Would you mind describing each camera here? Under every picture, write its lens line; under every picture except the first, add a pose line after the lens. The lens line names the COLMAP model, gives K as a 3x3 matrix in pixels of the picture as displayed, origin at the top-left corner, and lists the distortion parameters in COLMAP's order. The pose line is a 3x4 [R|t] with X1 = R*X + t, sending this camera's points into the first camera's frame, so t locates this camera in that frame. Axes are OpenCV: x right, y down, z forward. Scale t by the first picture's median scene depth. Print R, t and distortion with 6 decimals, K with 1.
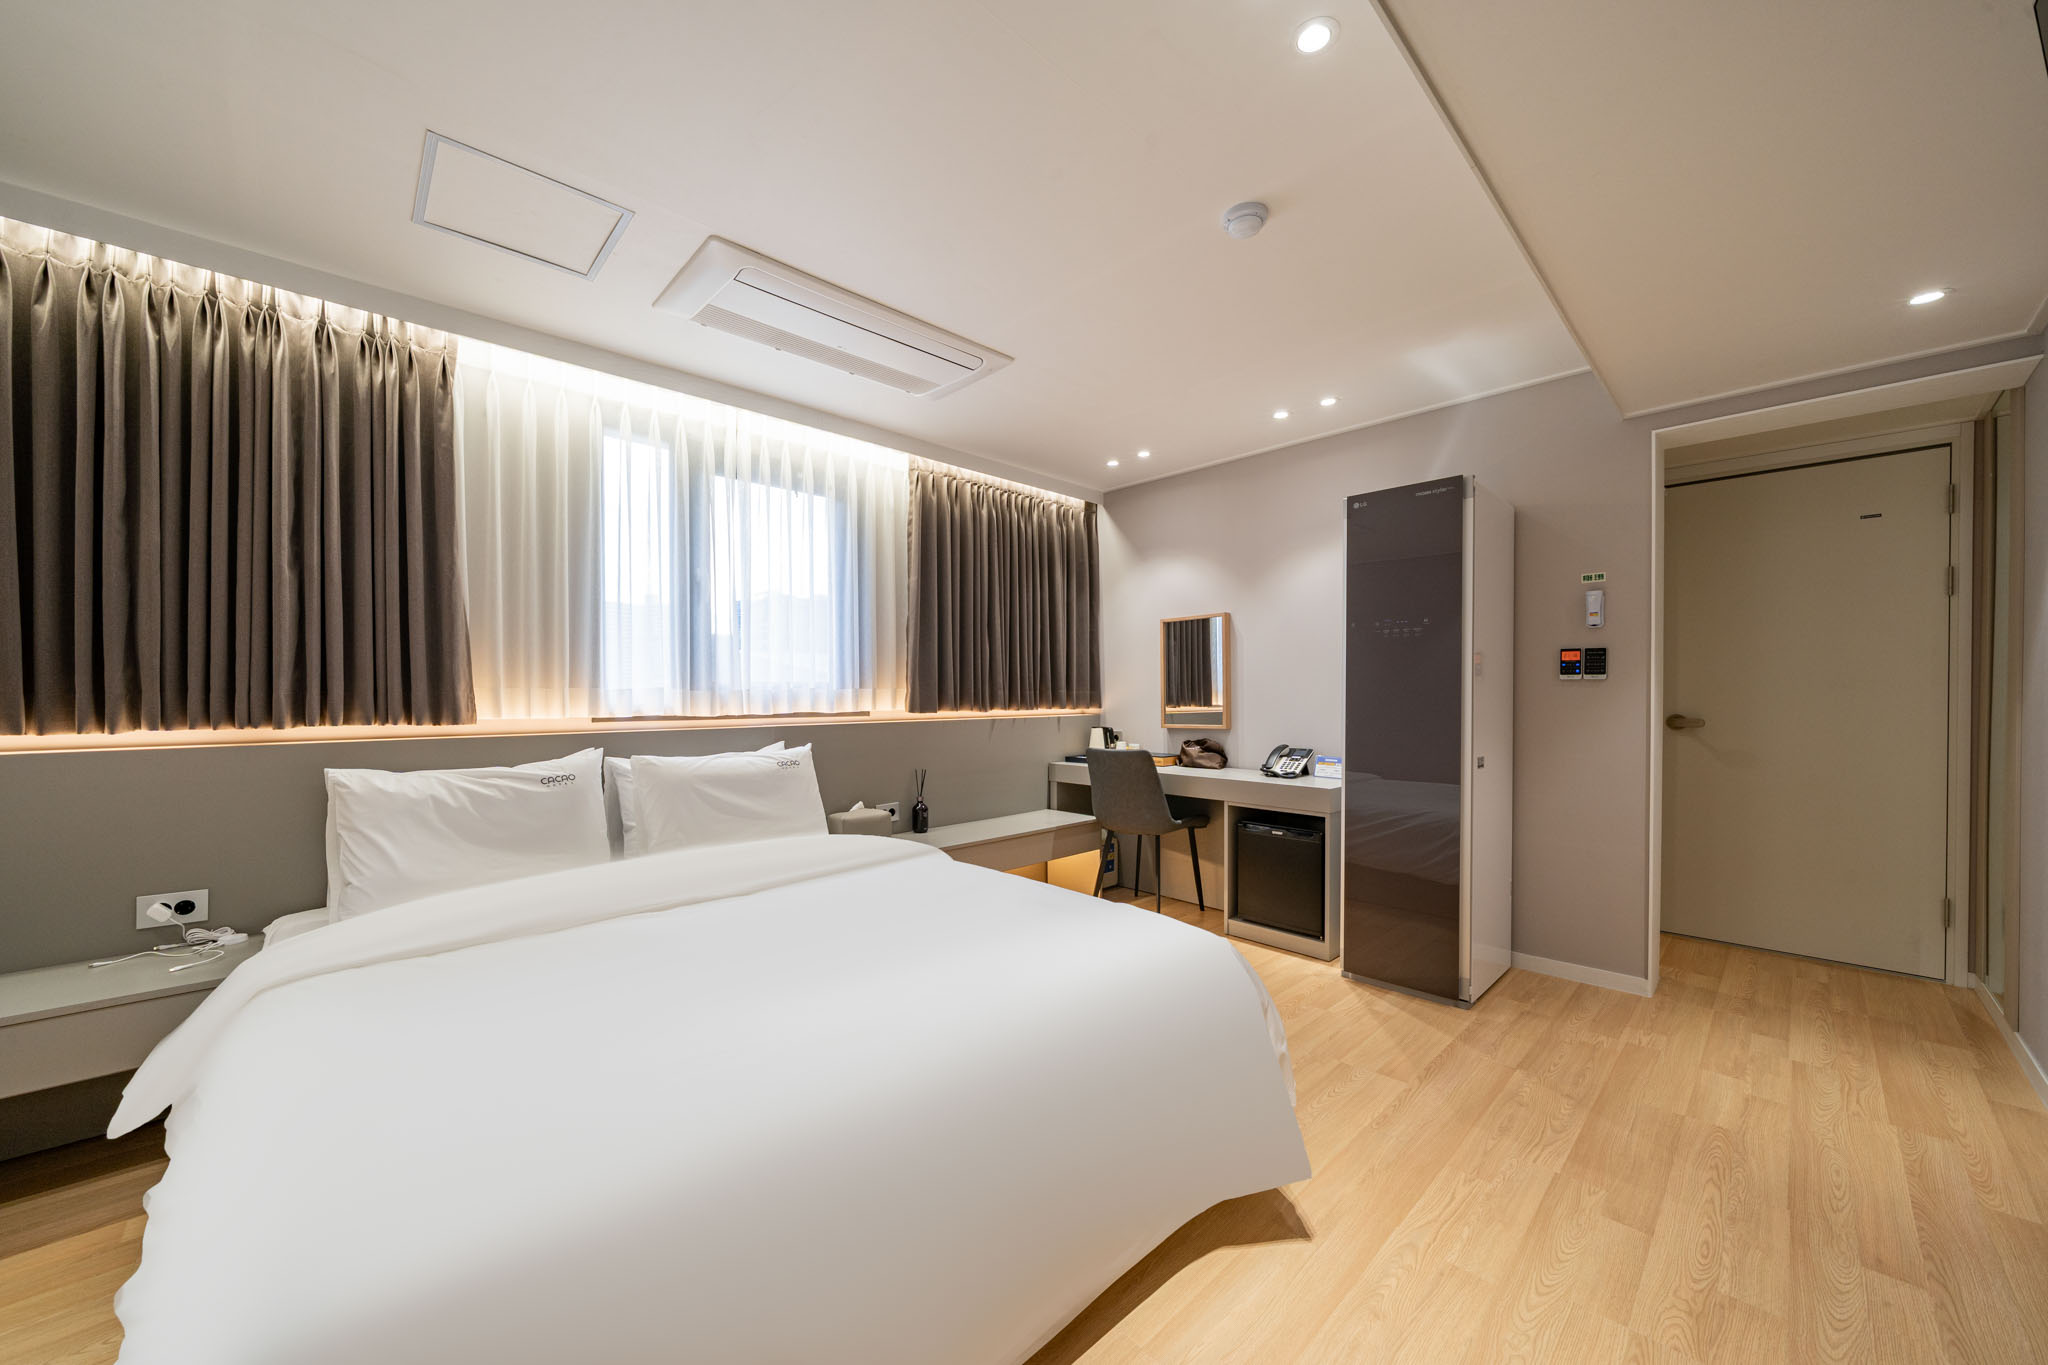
lens RADIAL K [[732.2, 0, 1011.3], [0, 732.2, 695.3], [0, 0, 1]] dist [0.000004, 0.000024]
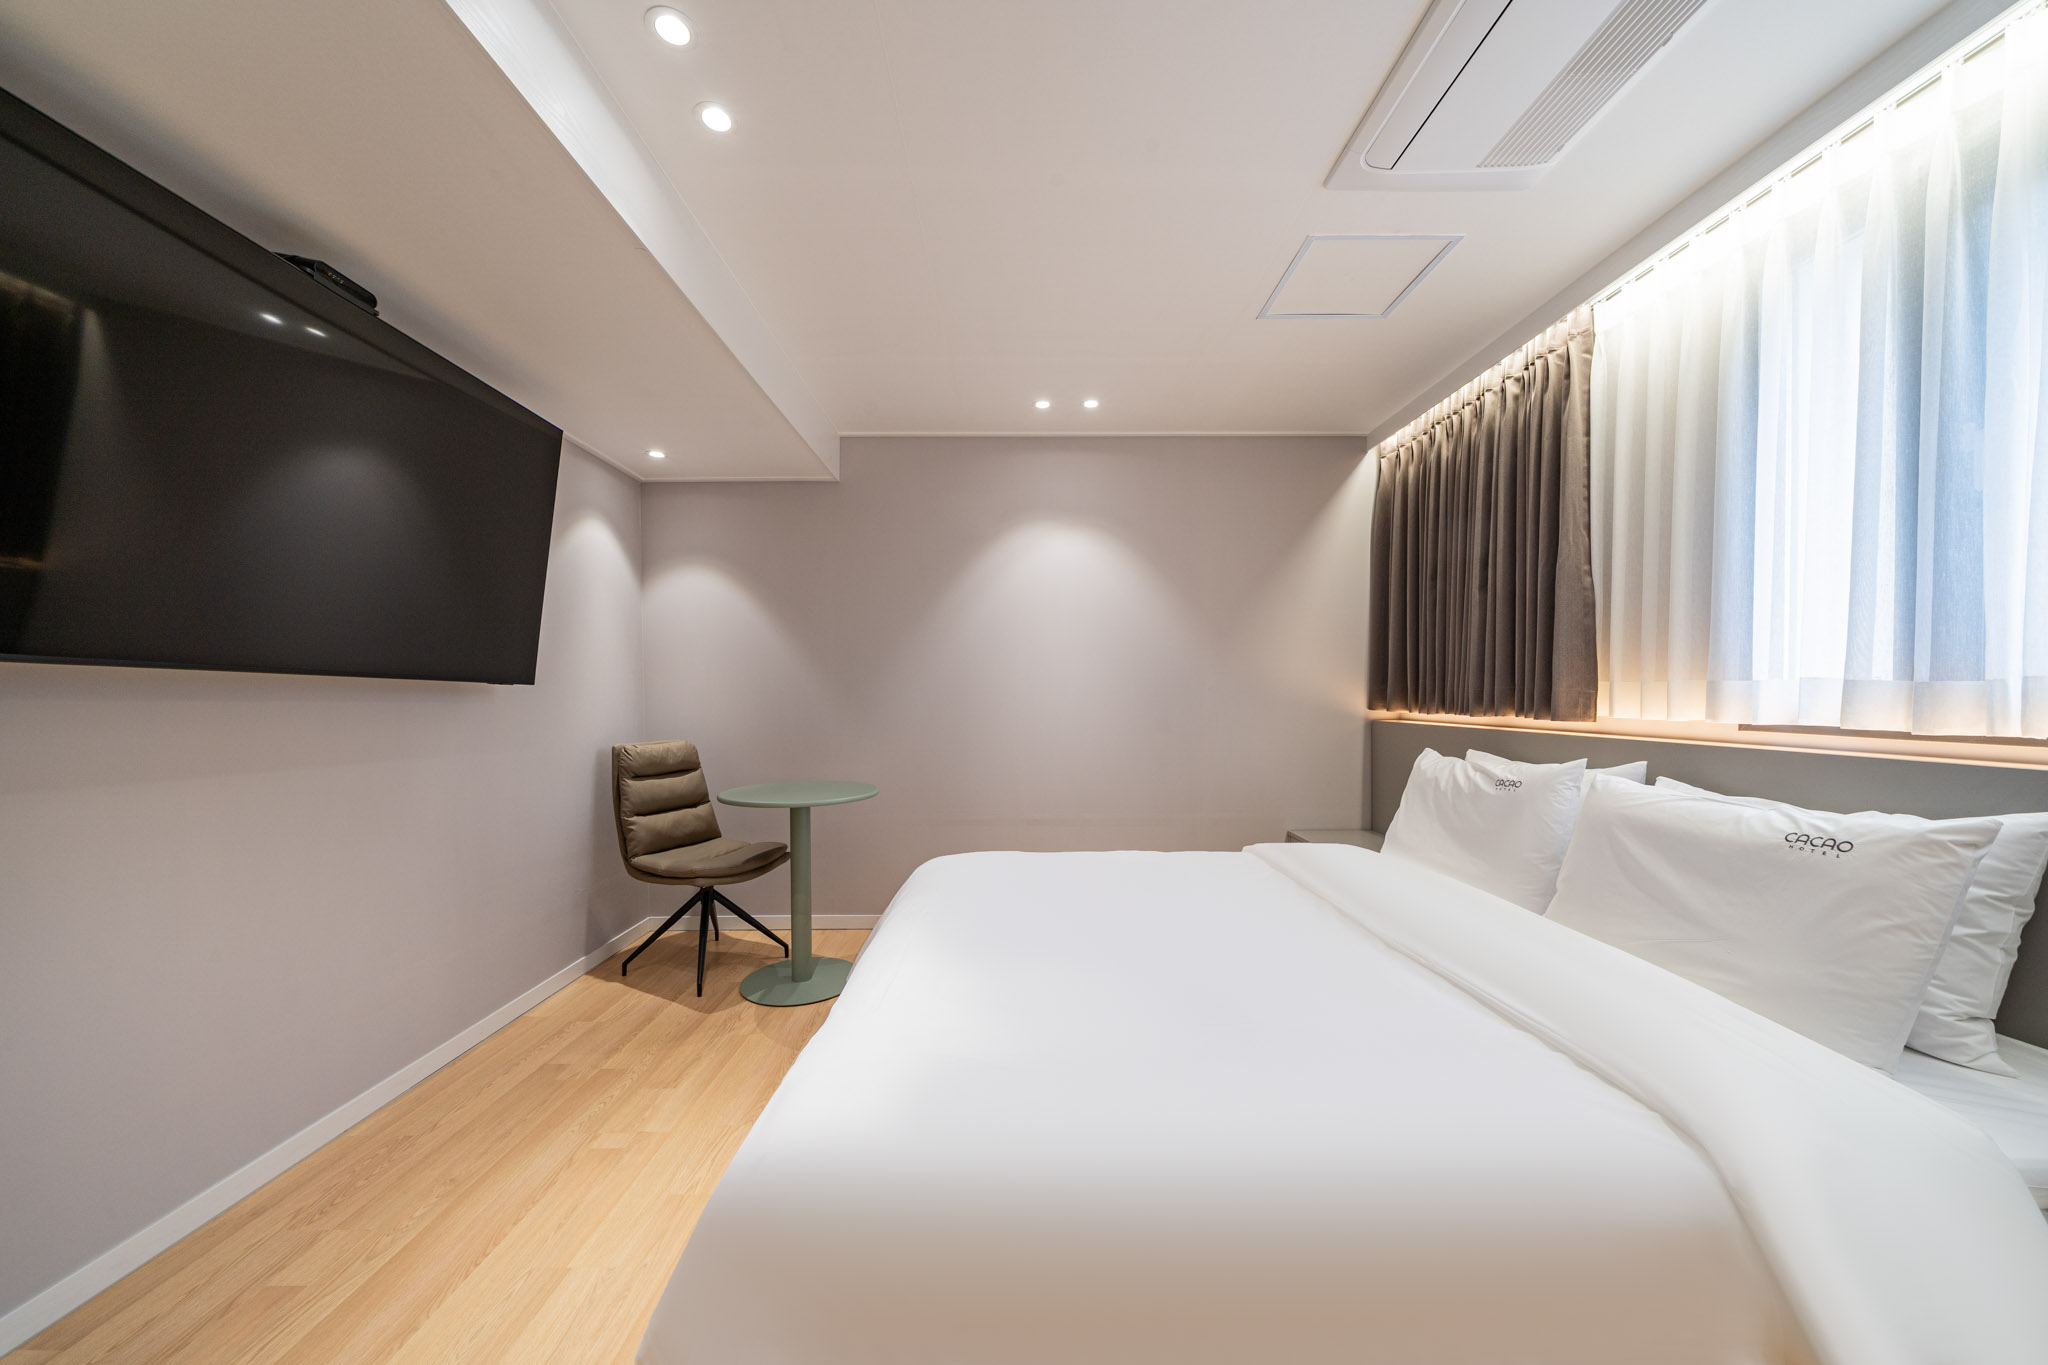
lens RADIAL K [[705.2, 0, 1018.8], [0, 705.2, 699.9], [0, 0, 1]] dist [-0.009250, 0.000111]
pose [[-0.671149, 0.001086, -0.741322, 0.301617], [-0.012368, 0.999843, 0.012661, 0.007317], [0.741220, 0.017666, -0.671030, 0.803283]]
